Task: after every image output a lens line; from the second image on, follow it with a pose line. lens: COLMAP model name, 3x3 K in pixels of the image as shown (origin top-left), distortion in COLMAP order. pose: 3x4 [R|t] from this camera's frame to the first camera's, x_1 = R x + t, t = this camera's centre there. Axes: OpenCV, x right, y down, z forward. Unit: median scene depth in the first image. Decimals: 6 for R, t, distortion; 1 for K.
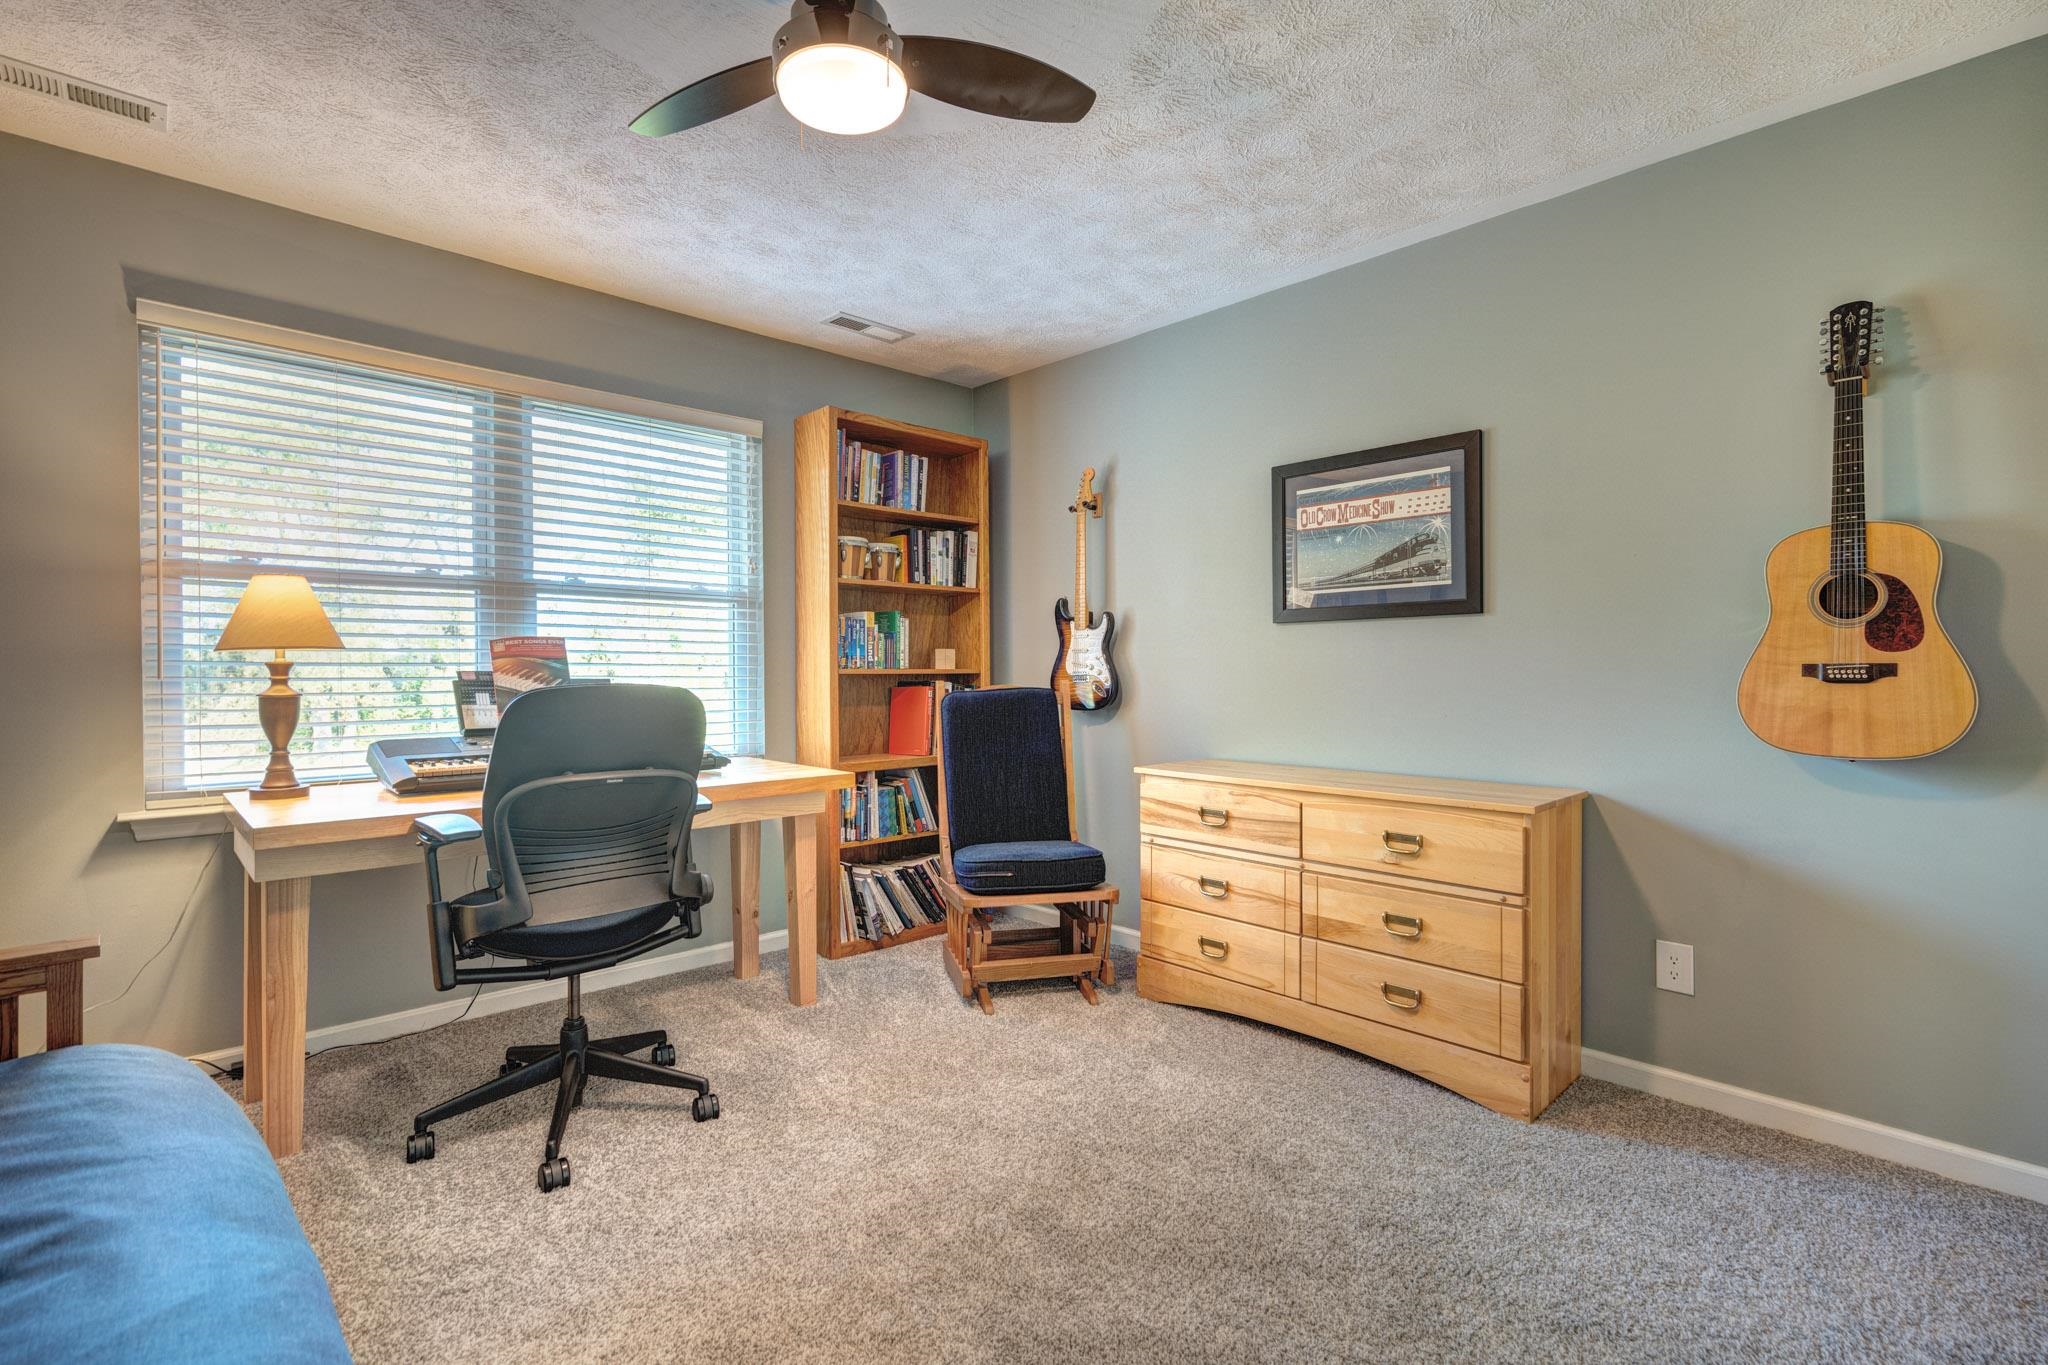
lens RADIAL K [[948.5, 0, 1026.5], [0, 948.5, 672.5], [0, 0, 1]] dist [-0.005120, 0.004040]
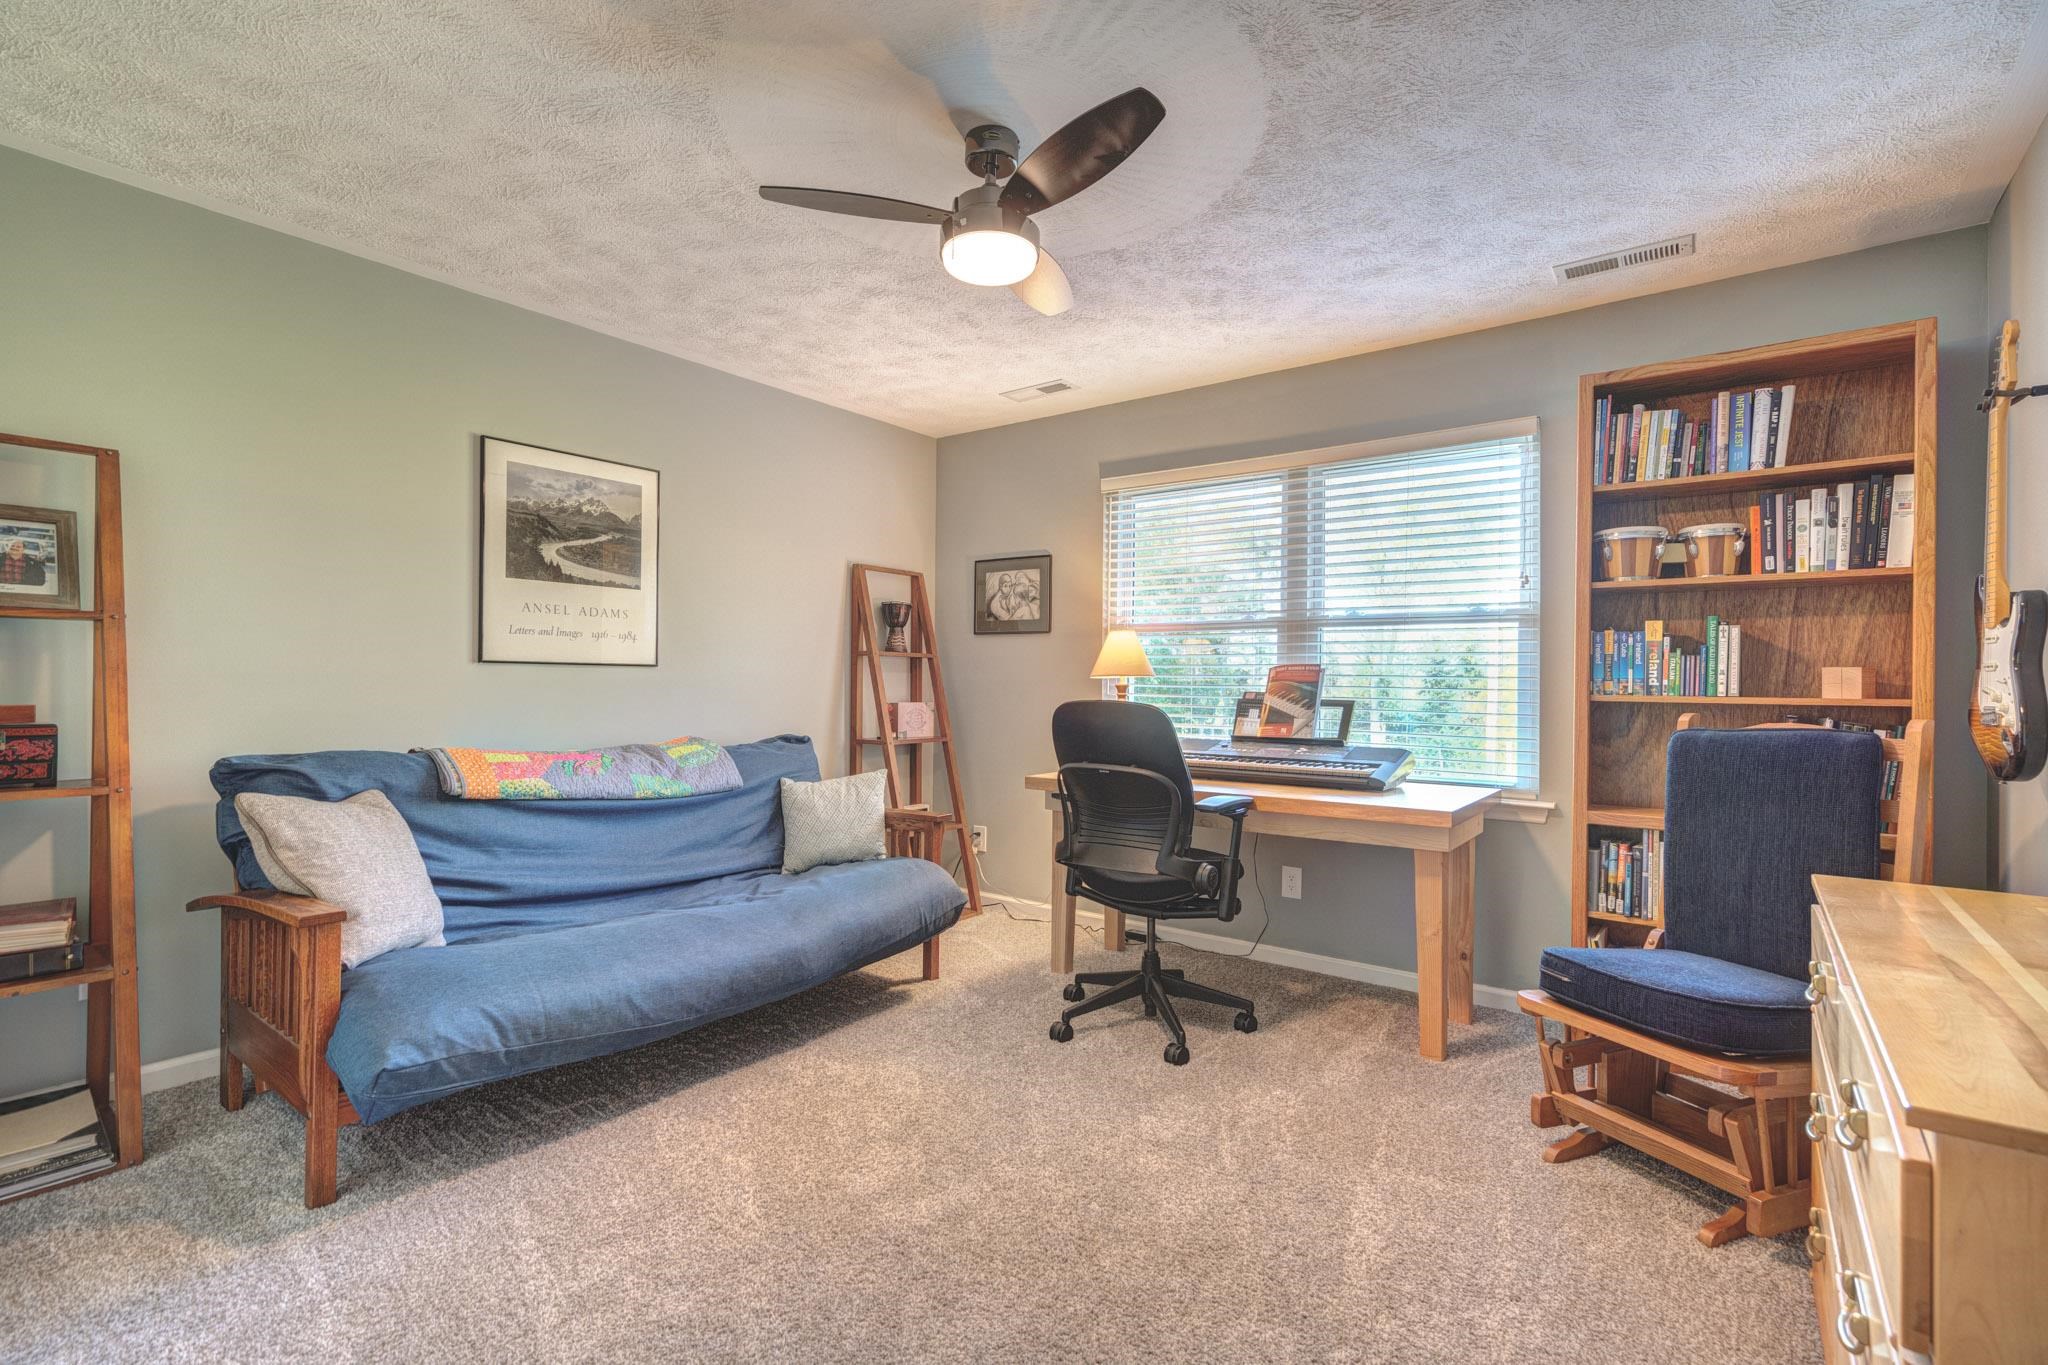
lens RADIAL K [[948.5, 0, 1031.0], [0, 948.5, 679.4], [0, 0, 1]] dist [-0.005120, 0.004040]
pose [[0.152974, -0.004419, -0.988220, 0.520323], [-0.016079, 0.999847, -0.006960, -0.003759], [0.988099, 0.016954, 0.152880, 0.394259]]
